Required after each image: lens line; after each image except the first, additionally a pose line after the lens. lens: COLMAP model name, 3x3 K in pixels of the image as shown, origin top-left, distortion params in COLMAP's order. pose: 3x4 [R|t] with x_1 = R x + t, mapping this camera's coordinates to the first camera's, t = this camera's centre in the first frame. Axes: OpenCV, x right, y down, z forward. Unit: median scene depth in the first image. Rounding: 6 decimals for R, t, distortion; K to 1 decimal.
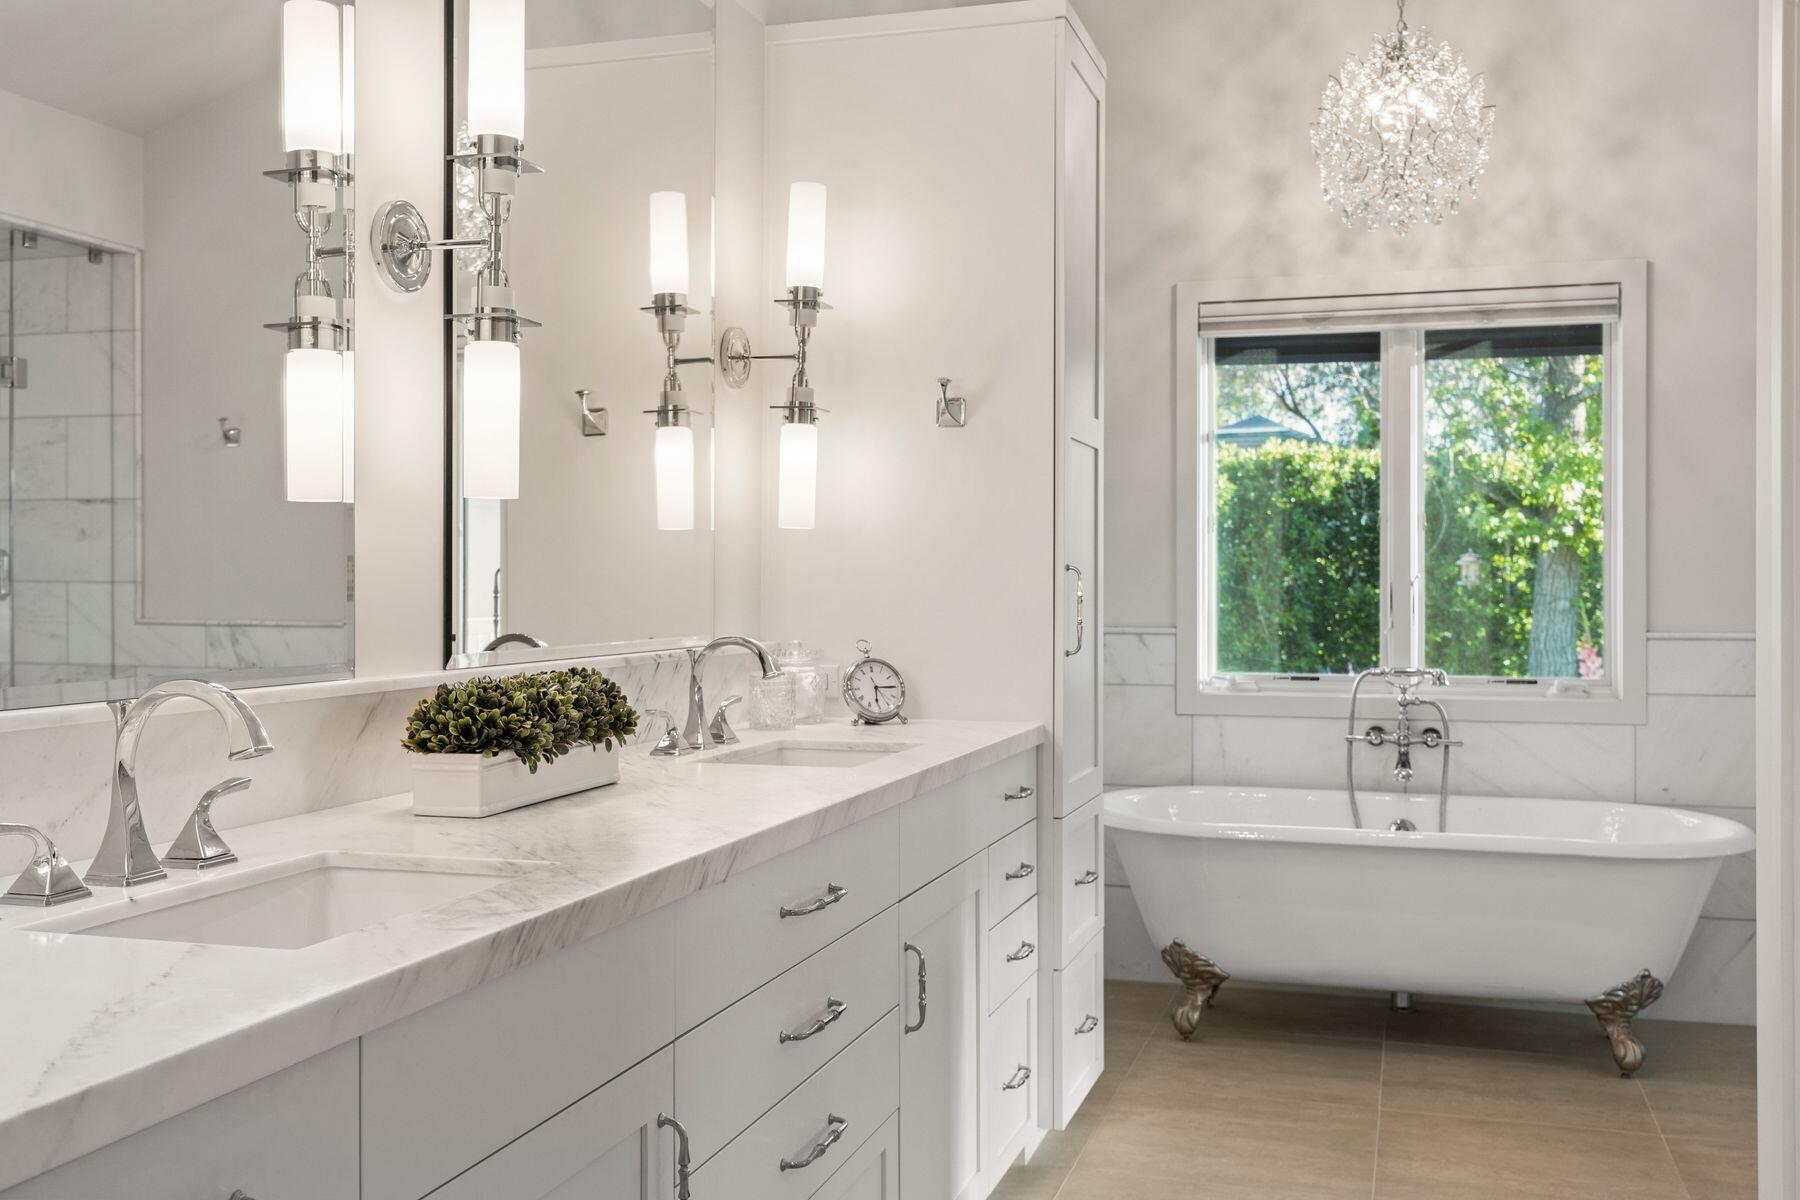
lens RADIAL K [[1711.3, 0, 899.2], [0, 1711.3, 585.5], [0, 0, 1]] dist [-0.002878, 0.002369]
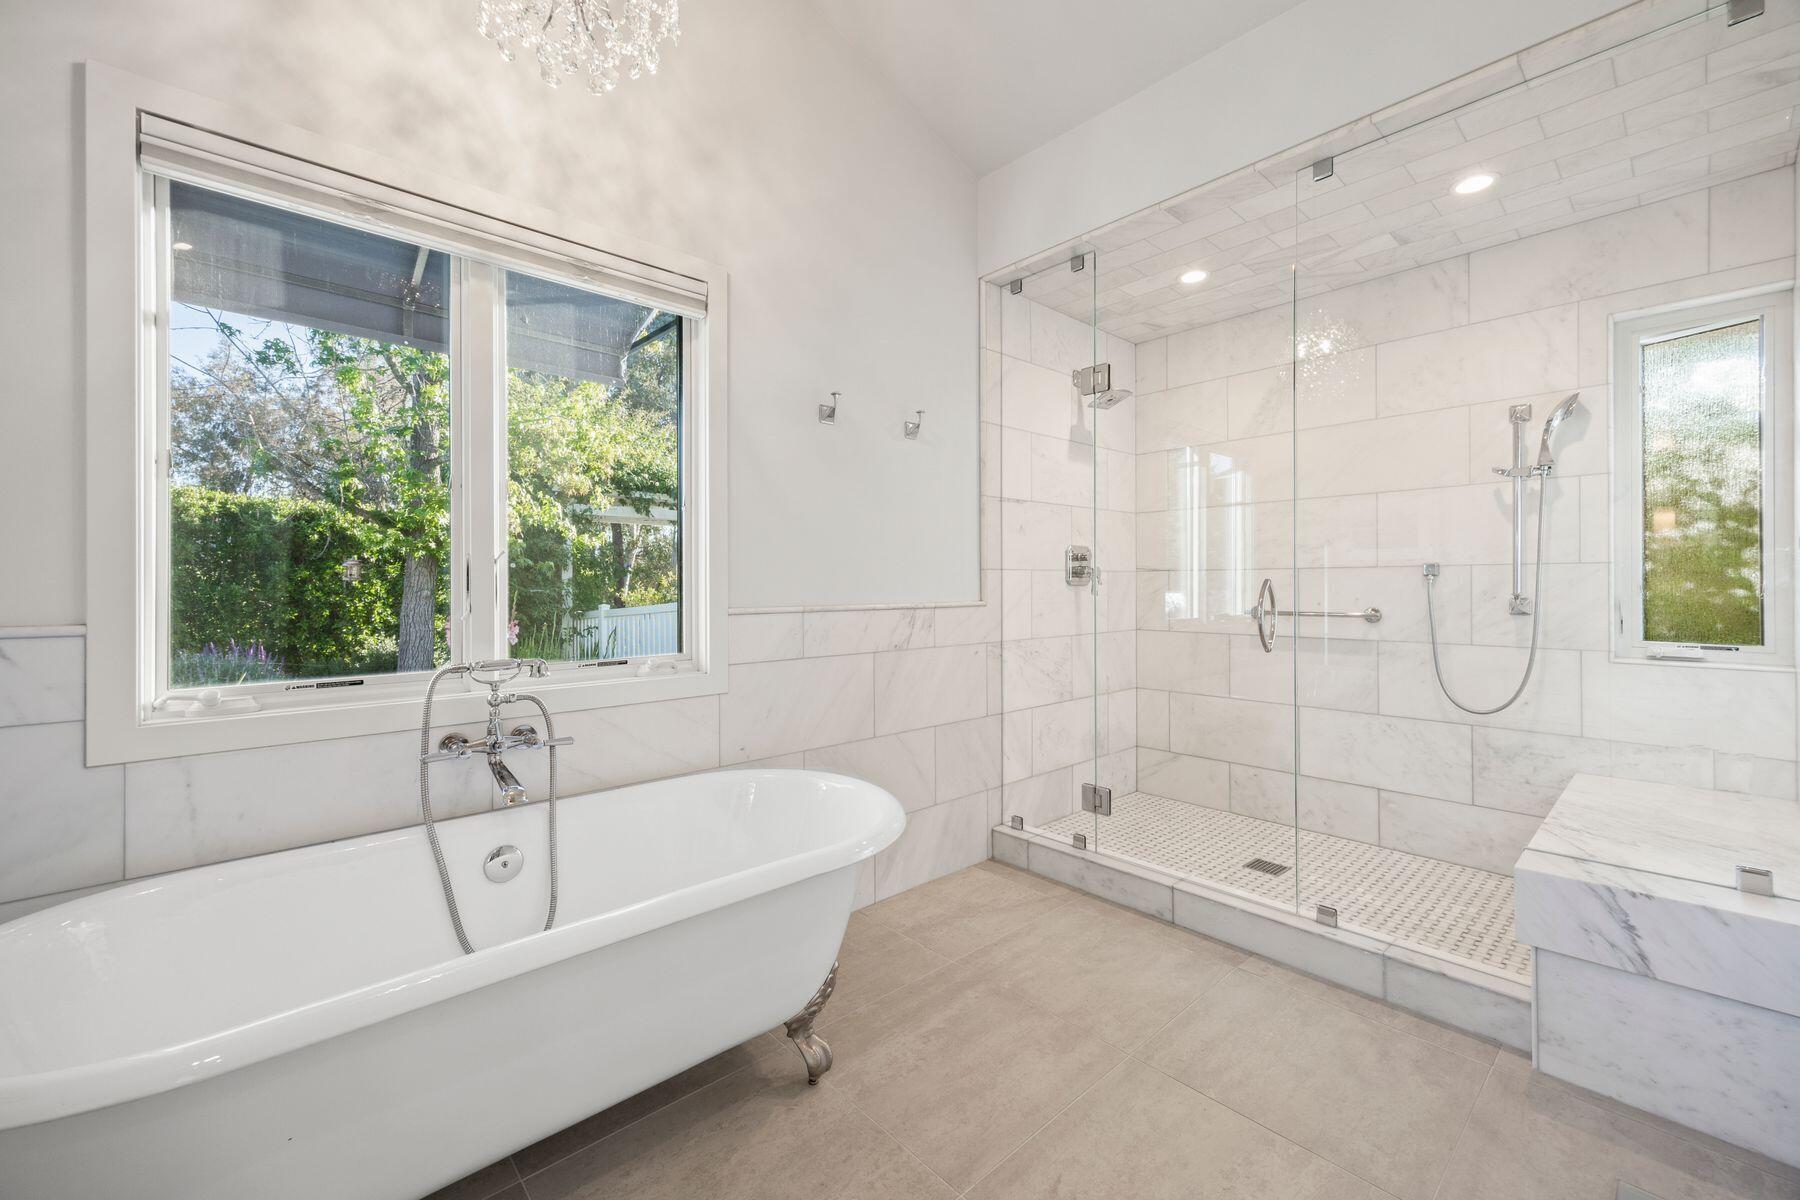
lens RADIAL K [[720.7, 0, 907.7], [0, 720.7, 588.6], [0, 0, 1]] dist [-0.001141, -0.000020]
pose [[0.501053, -0.009016, 0.865370, 0.086586], [0.005917, 0.999958, 0.006992, 0.011071], [-0.865396, 0.001617, 0.501085, 0.619874]]
